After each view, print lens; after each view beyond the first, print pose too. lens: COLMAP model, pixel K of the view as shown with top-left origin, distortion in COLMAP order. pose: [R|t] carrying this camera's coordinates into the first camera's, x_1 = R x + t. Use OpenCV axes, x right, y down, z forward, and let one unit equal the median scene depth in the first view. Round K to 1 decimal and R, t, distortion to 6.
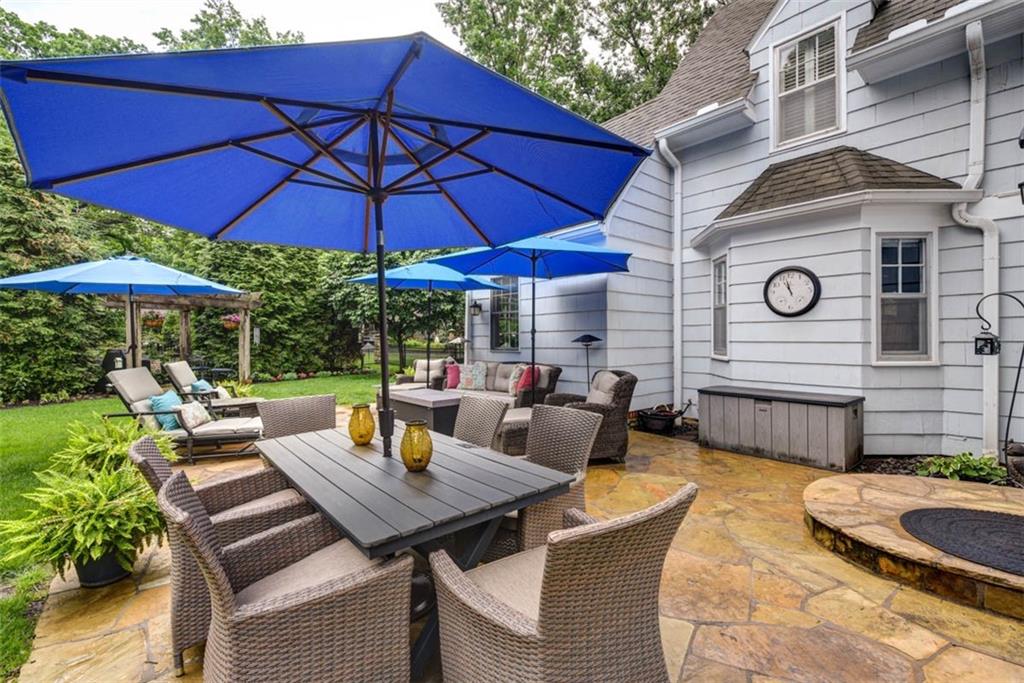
lens RADIAL K [[441.0, 0, 515.2], [0, 441.0, 338.1], [0, 0, 1]] dist [0.001680, -0.003529]
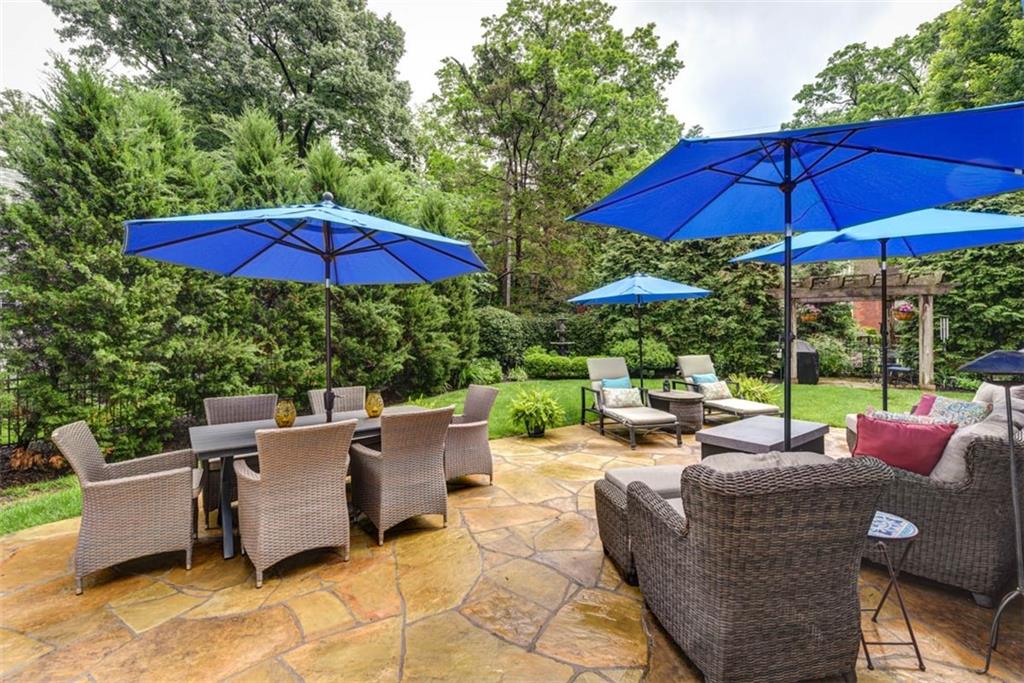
lens RADIAL K [[450.9, 0, 511.9], [0, 450.9, 328.6], [0, 0, 1]] dist [-0.016200, -0.000312]
pose [[-0.056241, 0.002472, -0.998414, 0.231908], [0.002872, 0.999993, 0.002314, -0.009733], [0.998413, -0.002737, -0.056247, 0.295940]]
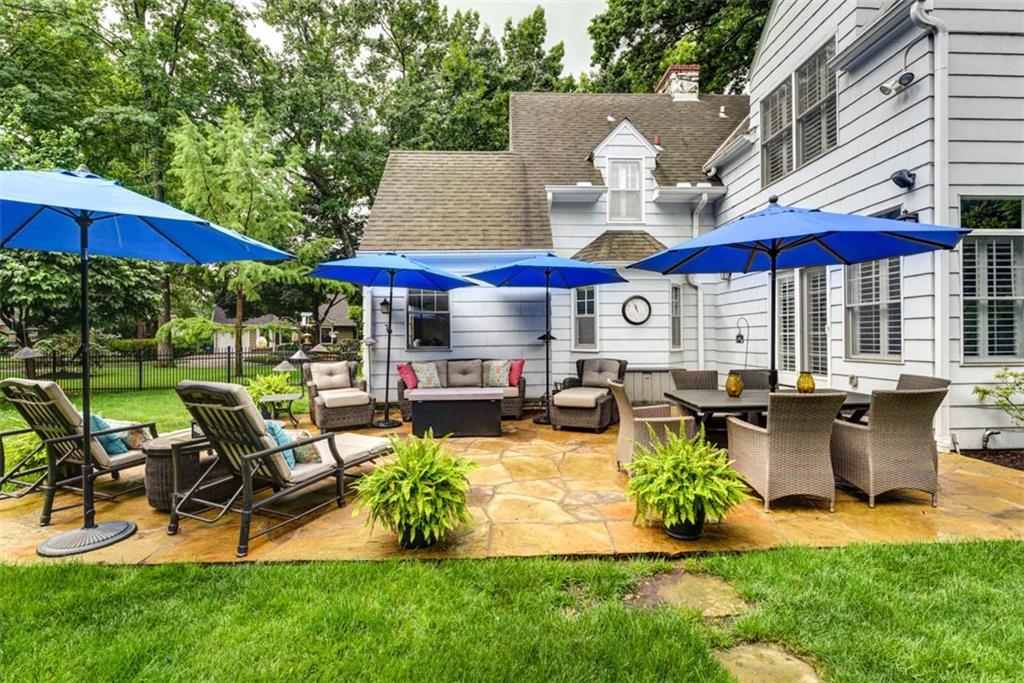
lens RADIAL K [[441.0, 0, 515.2], [0, 441.0, 338.1], [0, 0, 1]] dist [0.001680, -0.003529]
pose [[0.623325, 0.004785, 0.781948, -0.413438], [0.004466, 0.999943, -0.009680, 0.007241], [-0.781950, 0.009526, 0.623268, 0.121241]]
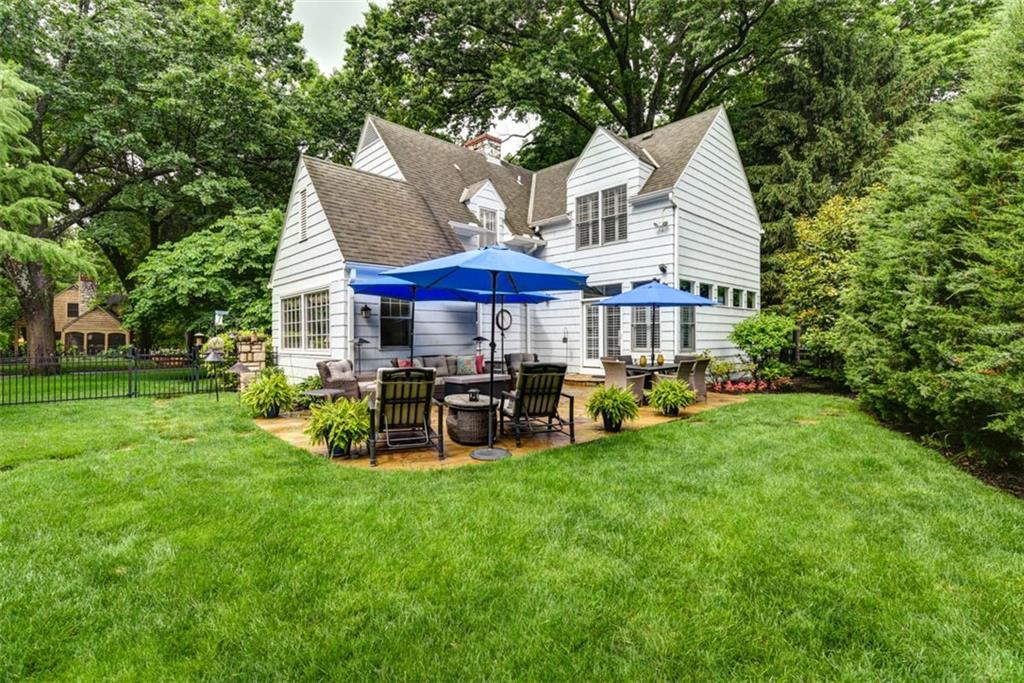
lens RADIAL K [[459.7, 0, 514.4], [0, 459.7, 339.7], [0, 0, 1]] dist [0.001537, -0.000214]
pose [[-0.052809, 0.002463, 0.998602, -0.783281], [0.005746, 0.999981, -0.002162, 0.004583], [-0.998588, 0.005624, -0.052822, 0.437466]]
